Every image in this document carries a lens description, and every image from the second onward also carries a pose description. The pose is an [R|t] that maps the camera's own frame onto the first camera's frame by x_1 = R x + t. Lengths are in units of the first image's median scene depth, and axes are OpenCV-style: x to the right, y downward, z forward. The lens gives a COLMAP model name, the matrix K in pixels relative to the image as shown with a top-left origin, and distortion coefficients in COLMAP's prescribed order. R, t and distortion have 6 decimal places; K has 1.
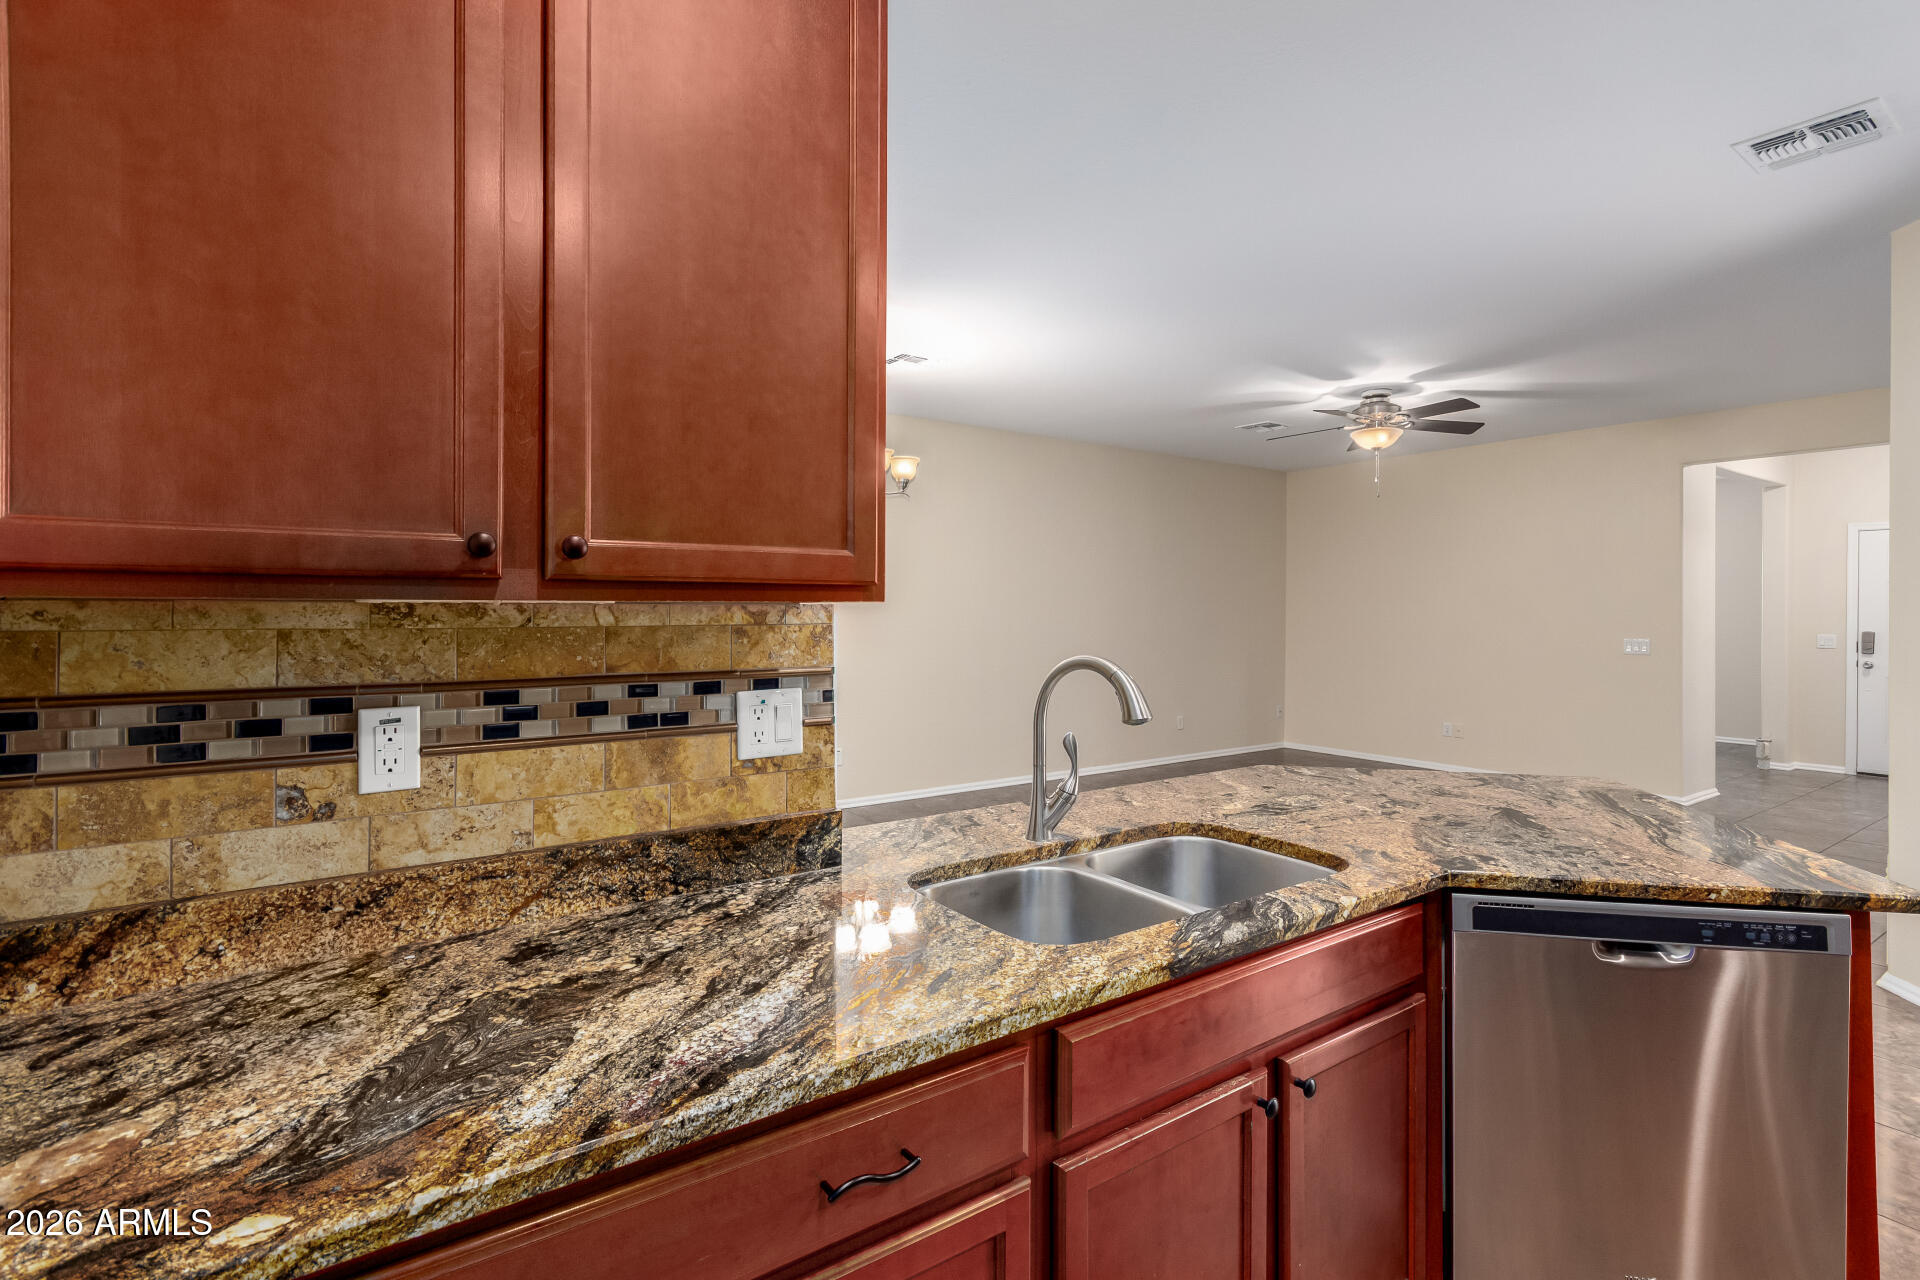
lens RADIAL K [[899.5, 0, 960.2], [0, 899.5, 606.2], [0, 0, 1]] dist [0.003281, 0.000530]
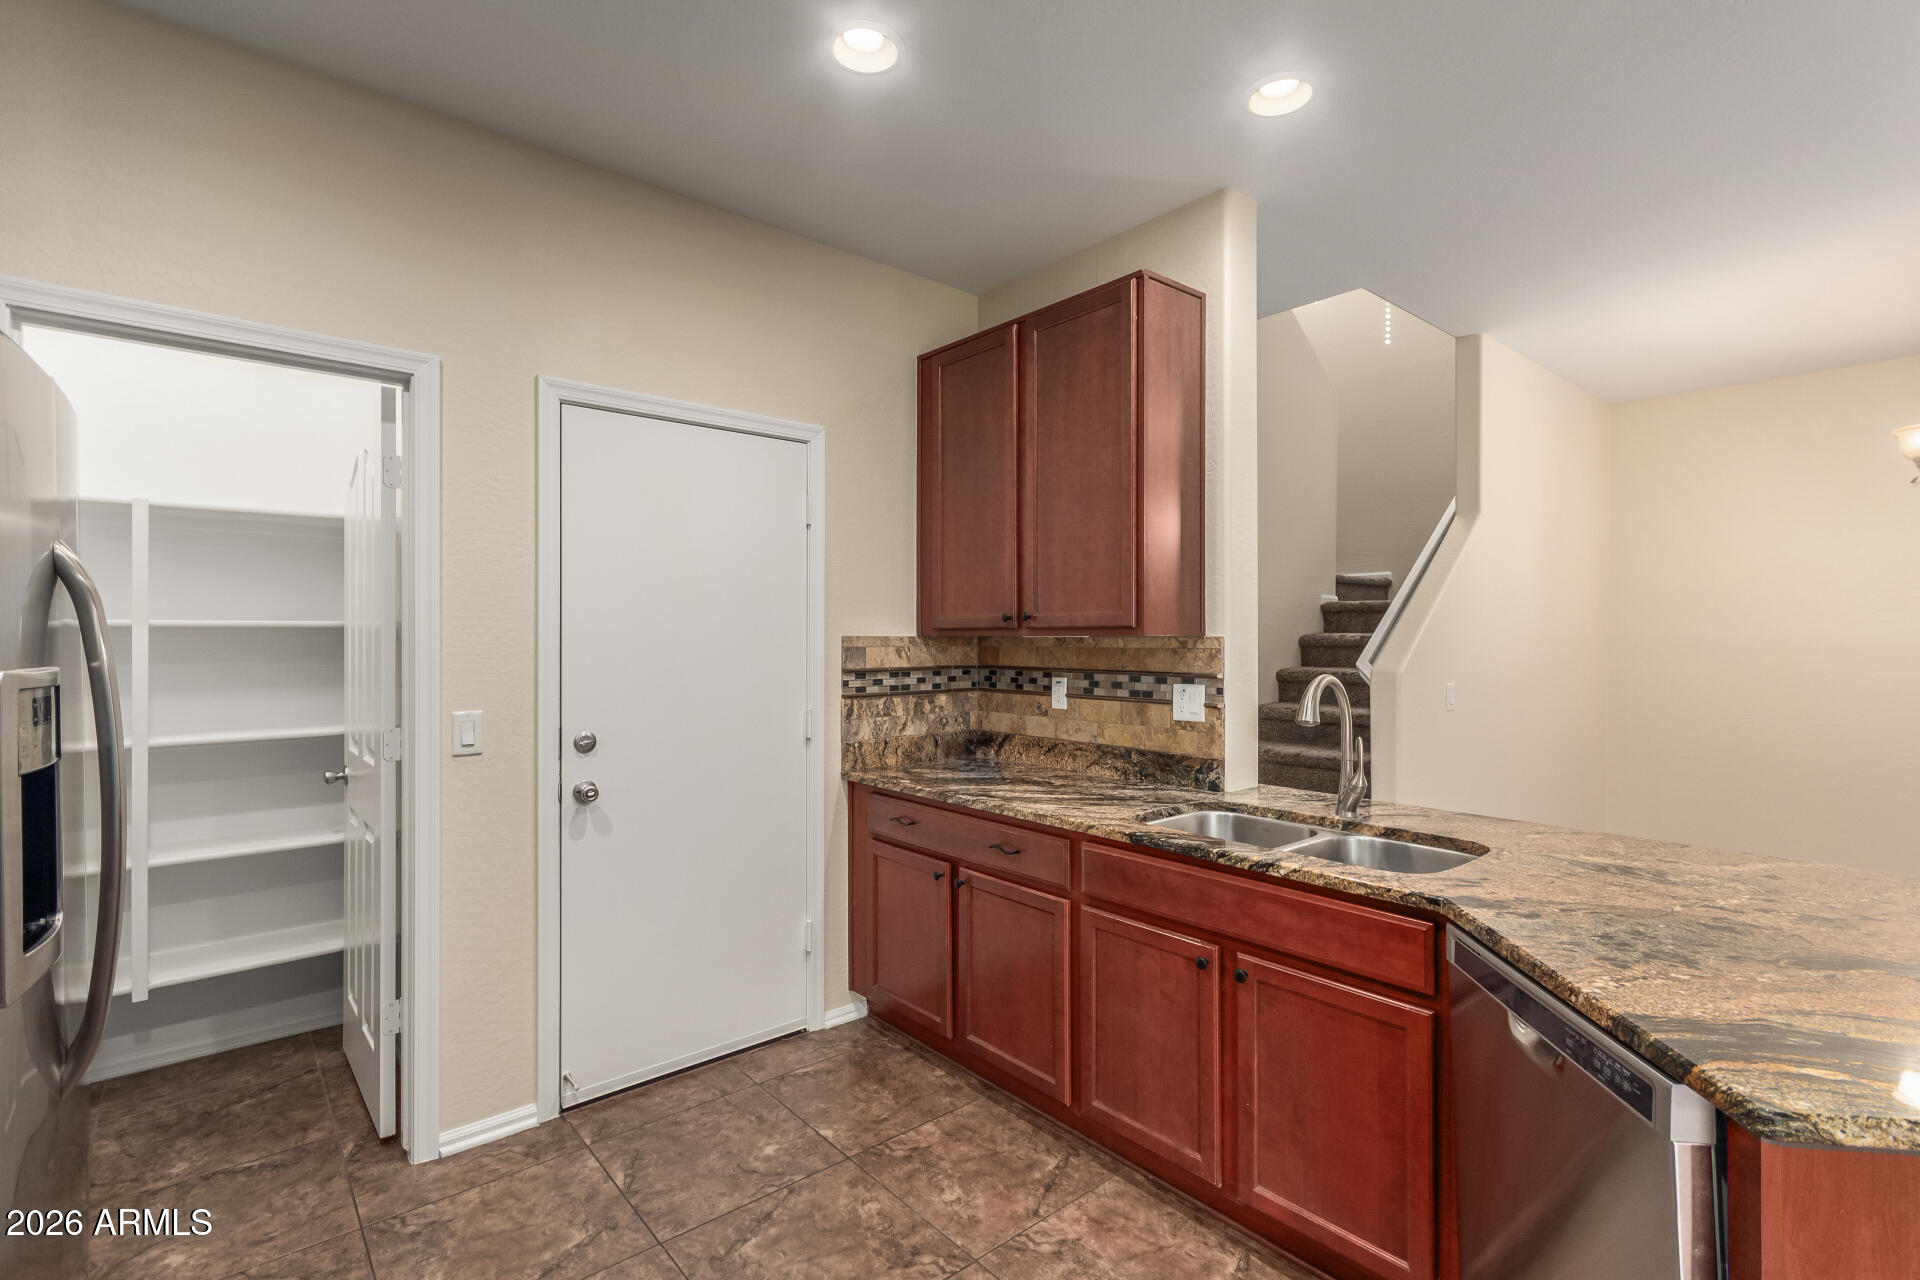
lens RADIAL K [[882.1, 0, 960.0], [0, 882.1, 640.0], [0, 0, 1]] dist [0.005709, 0.000261]
pose [[0.093855, -0.002341, -0.995583, 1.663624], [-0.000916, 0.999997, -0.002438, 0.009941], [0.995585, 0.001140, 0.093853, 0.417068]]
